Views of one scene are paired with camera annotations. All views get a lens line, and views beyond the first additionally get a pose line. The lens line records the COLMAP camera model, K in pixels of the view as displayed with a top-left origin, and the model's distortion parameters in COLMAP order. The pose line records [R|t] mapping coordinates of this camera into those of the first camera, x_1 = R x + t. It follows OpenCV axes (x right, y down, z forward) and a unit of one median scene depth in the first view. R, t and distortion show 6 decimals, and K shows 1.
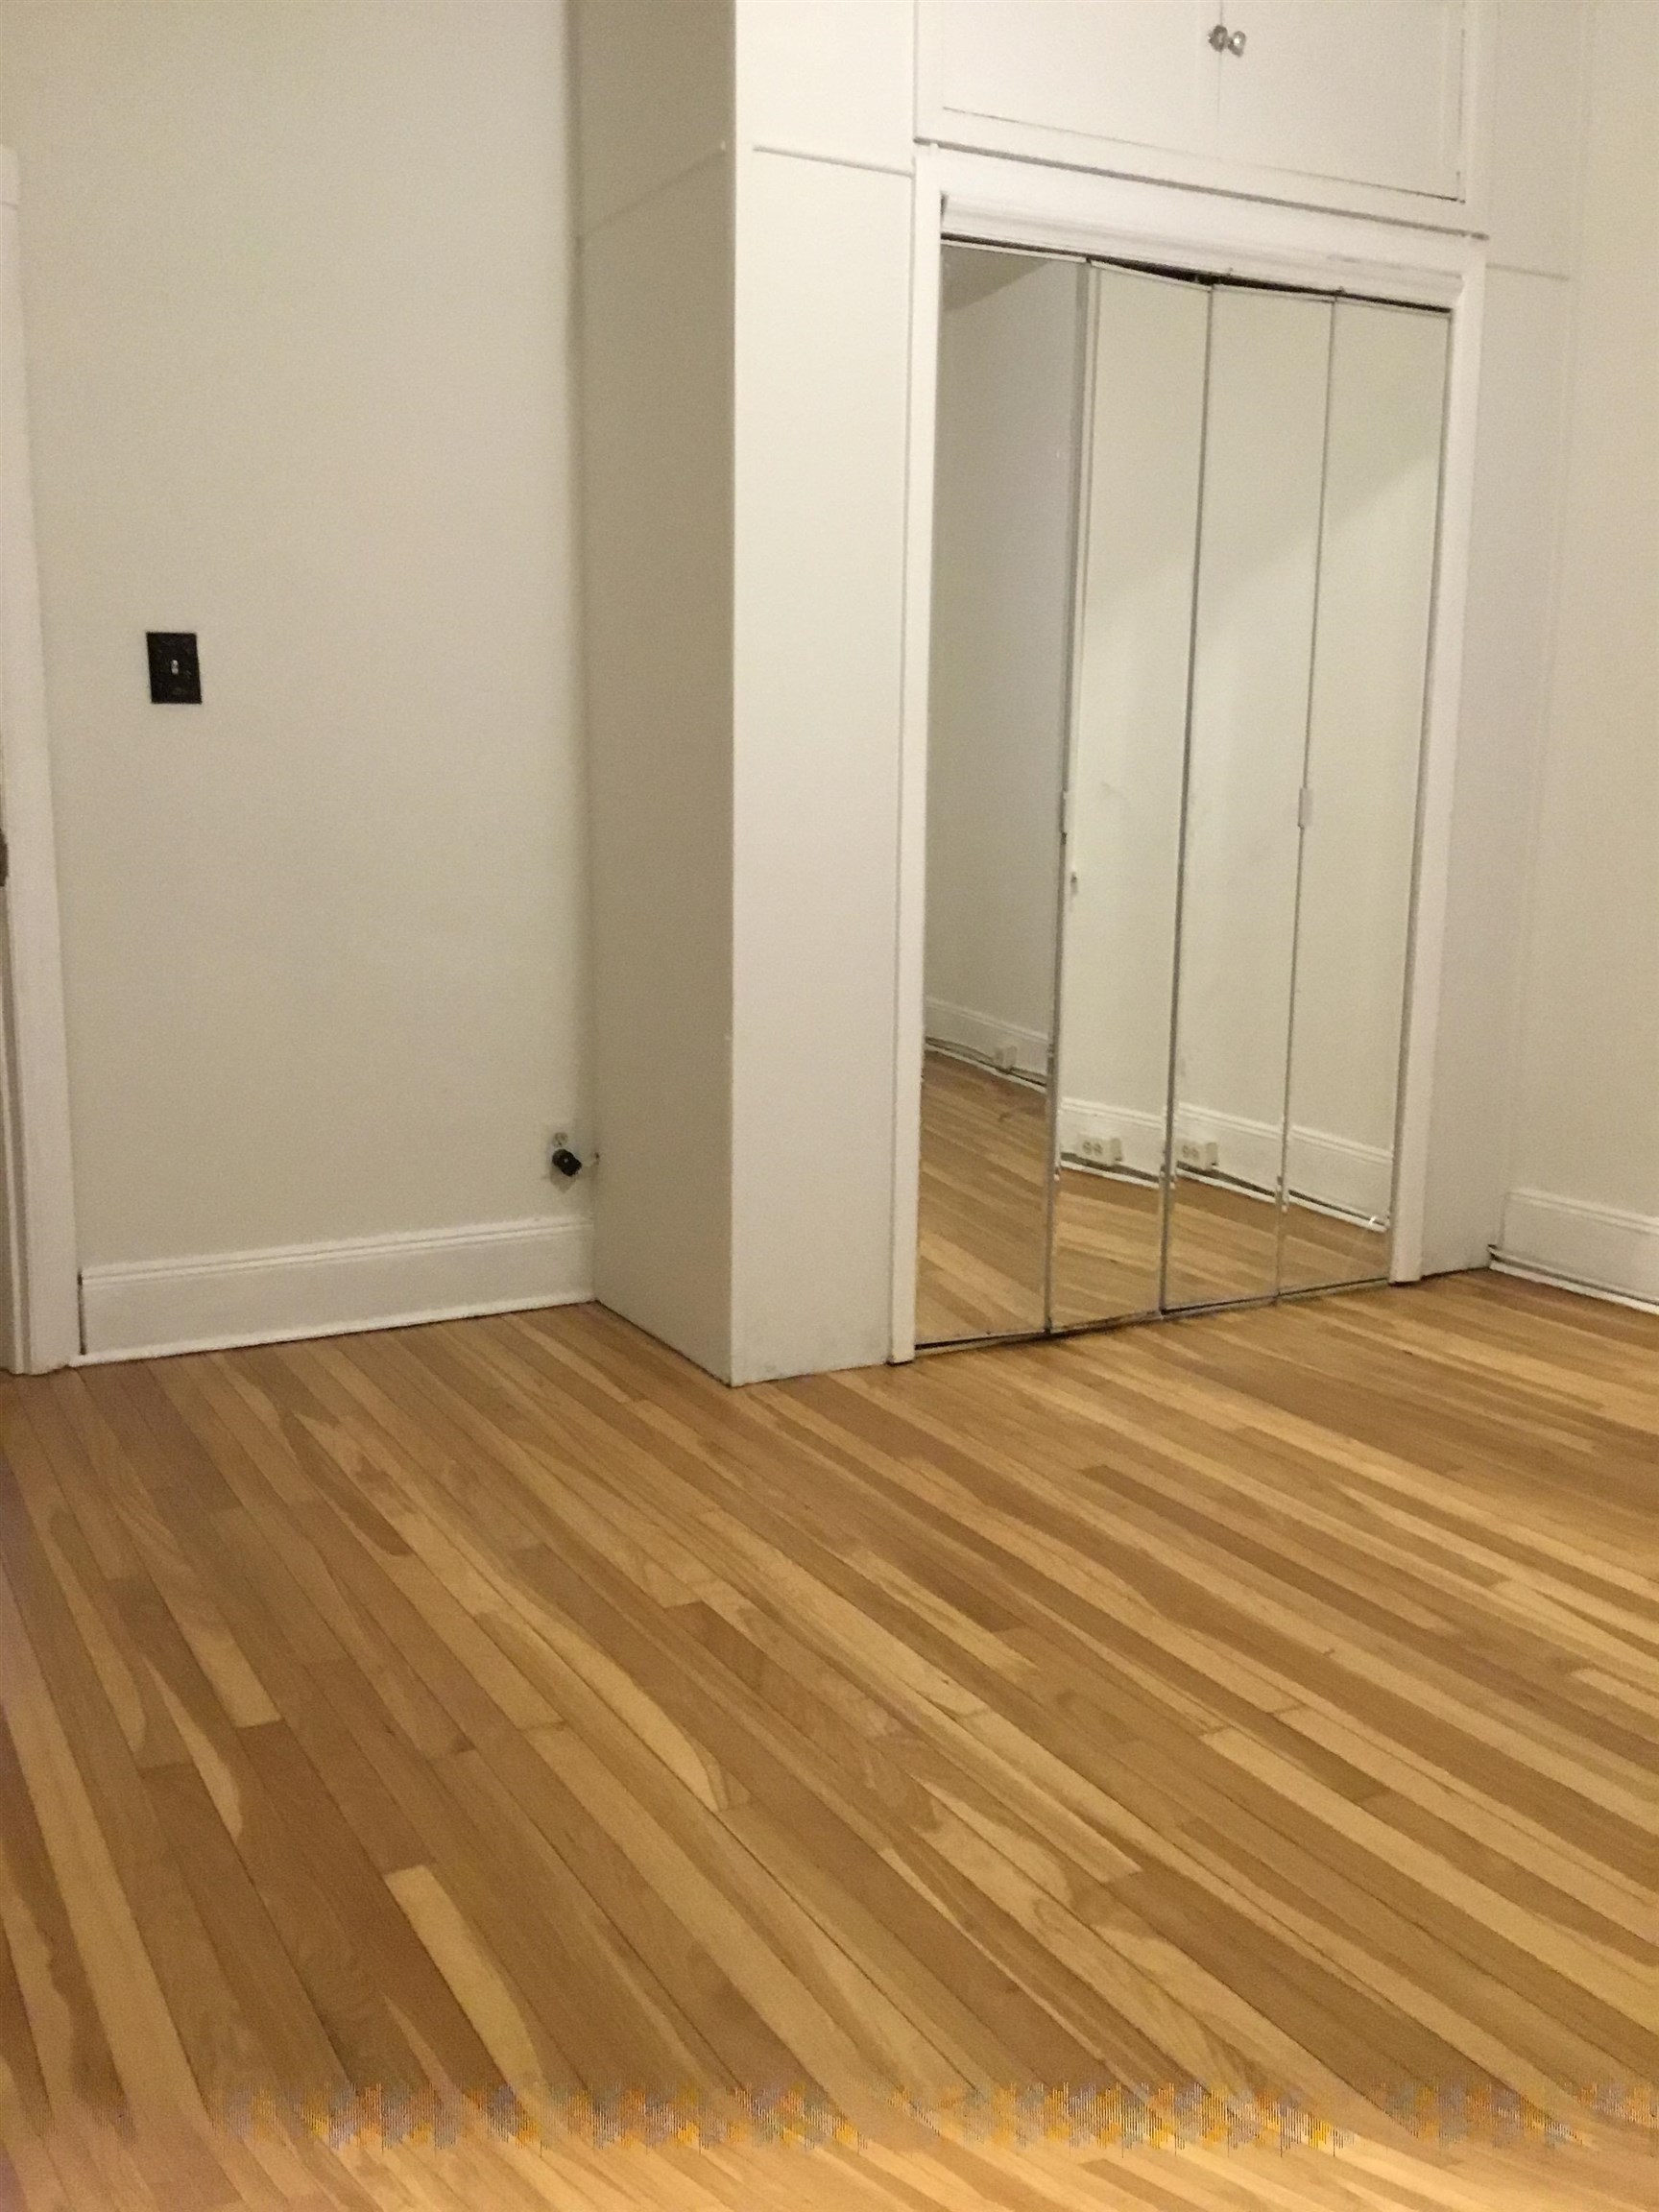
lens RADIAL K [[1977.0, 0, 826.7], [0, 1977.0, 1095.1], [0, 0, 1]] dist [0.117249, -0.220368]
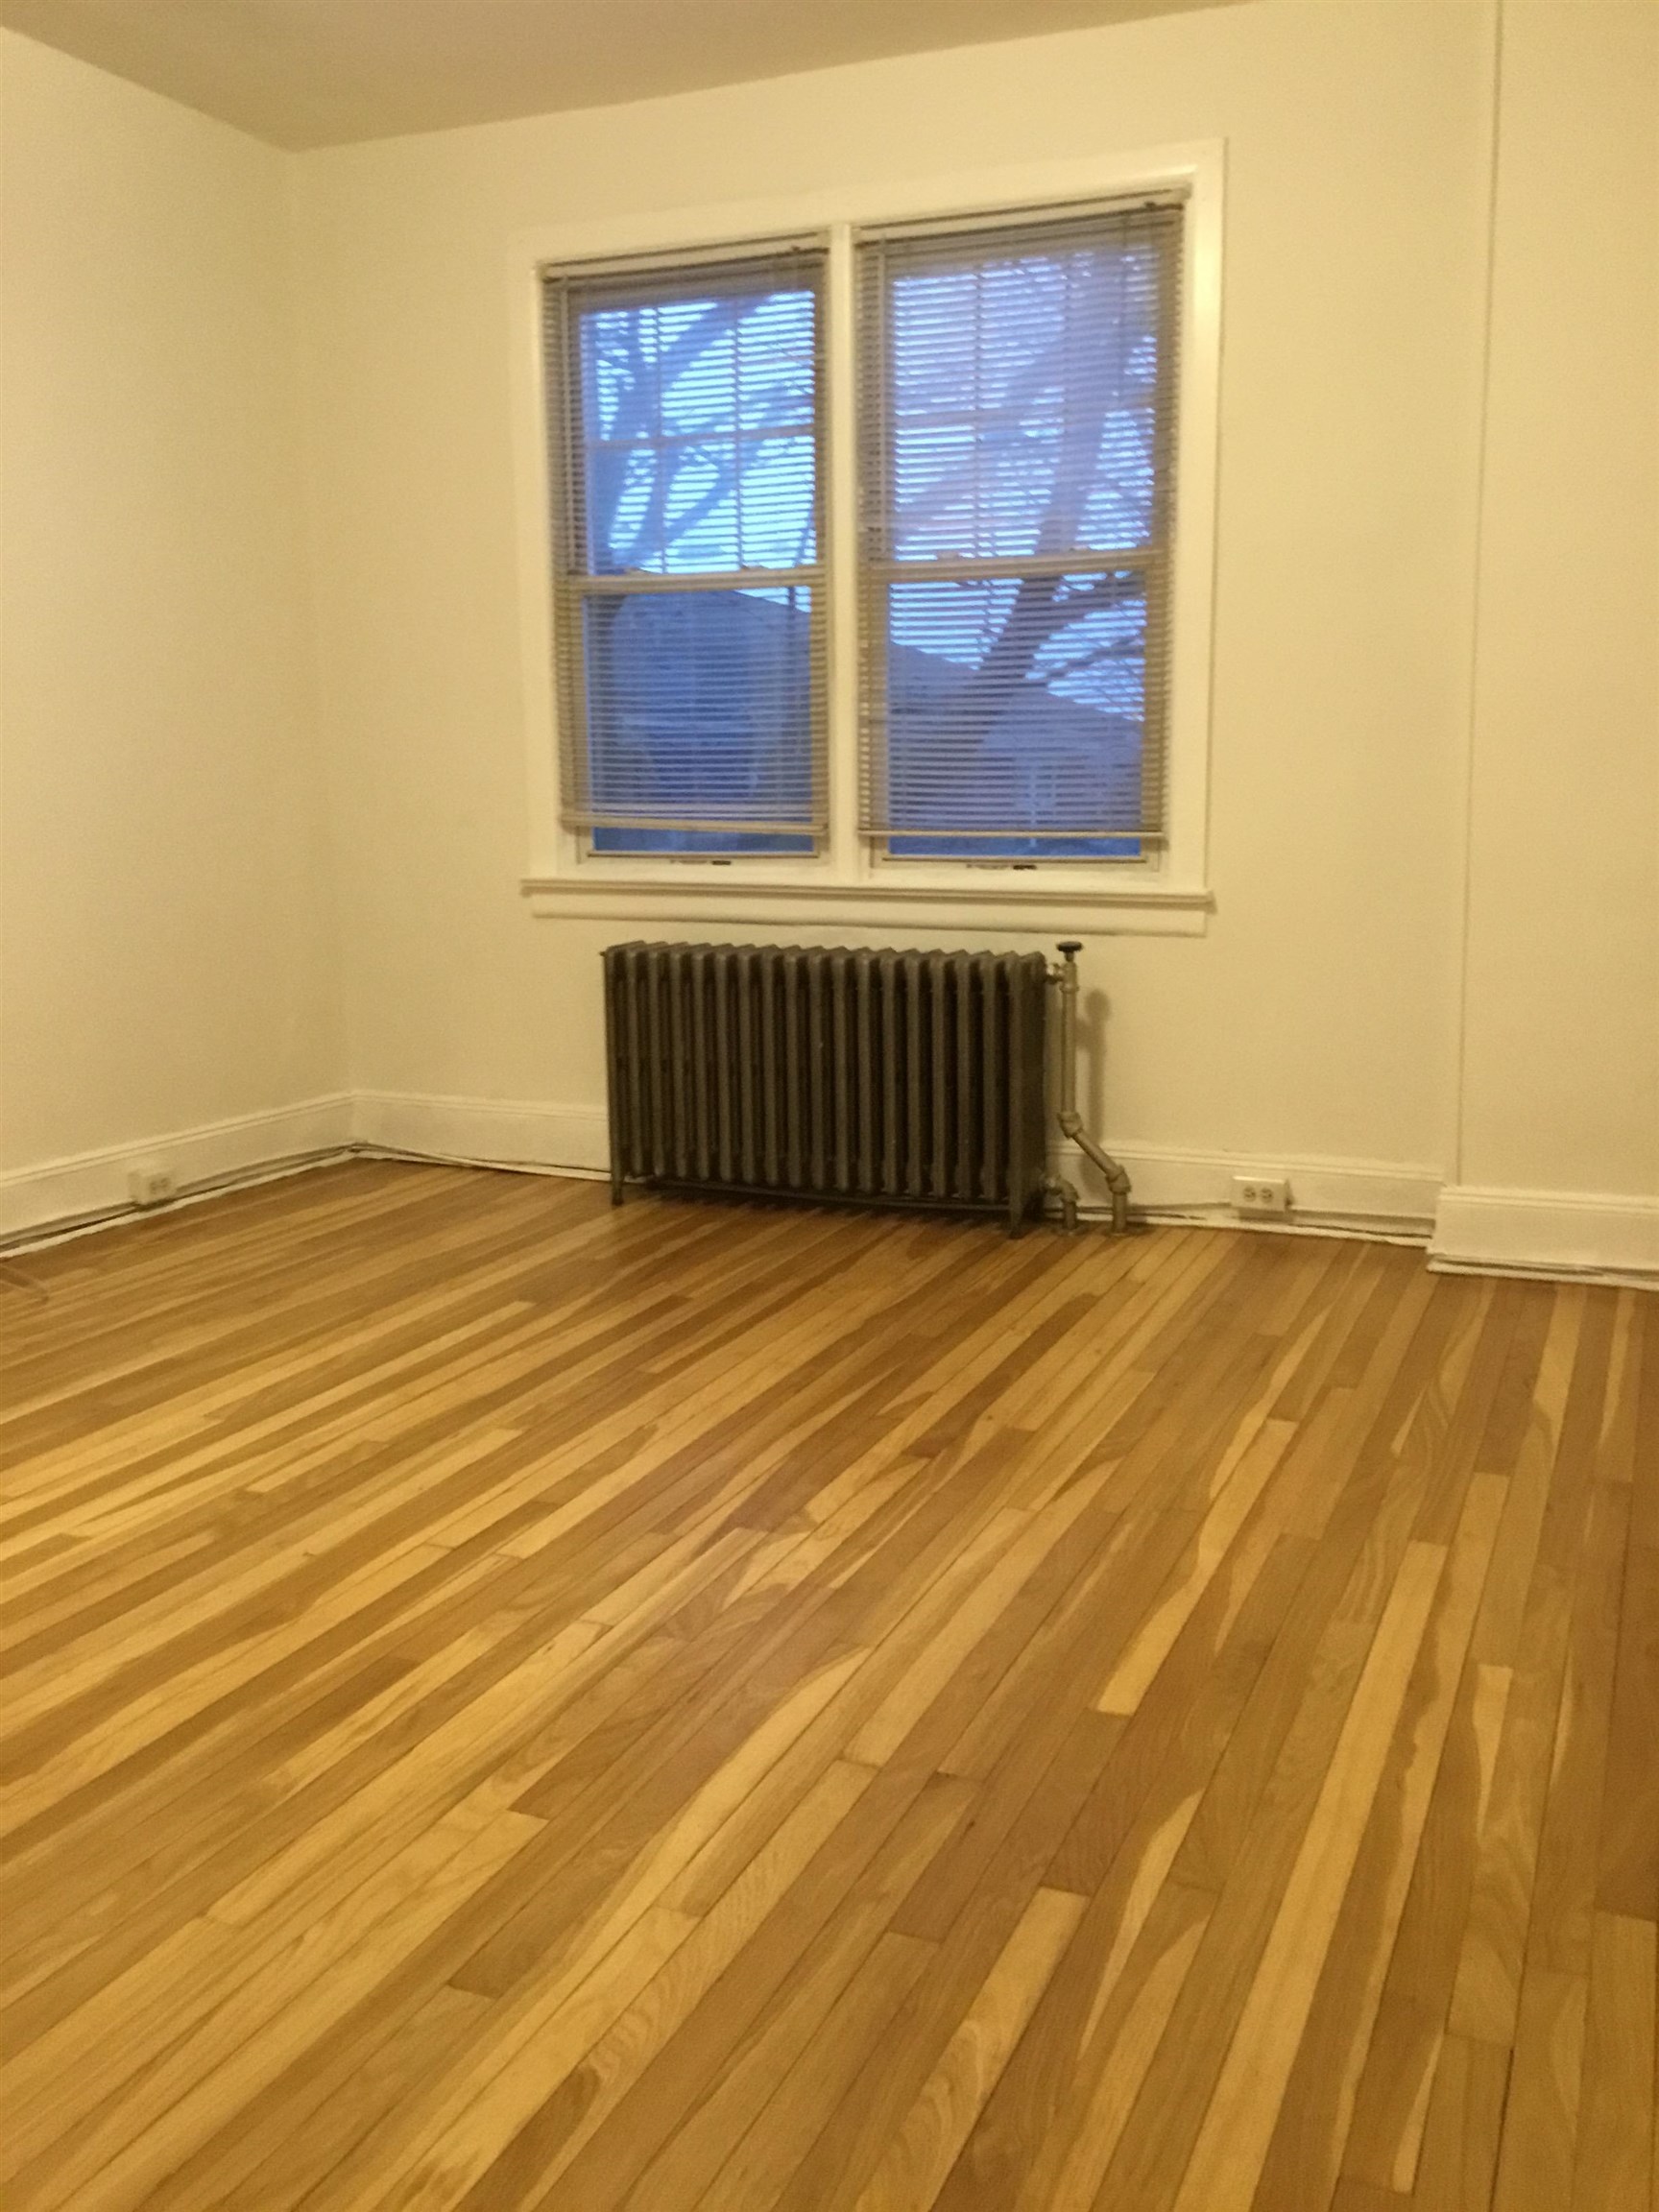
lens RADIAL K [[1977.0, 0, 826.7], [0, 1977.0, 1095.1], [0, 0, 1]] dist [0.117249, -0.220368]
pose [[-0.615241, -0.132710, 0.777089, -0.827379], [0.127556, 0.955982, 0.264250, -0.246148], [-0.777951, 0.261700, -0.571231, 1.457112]]
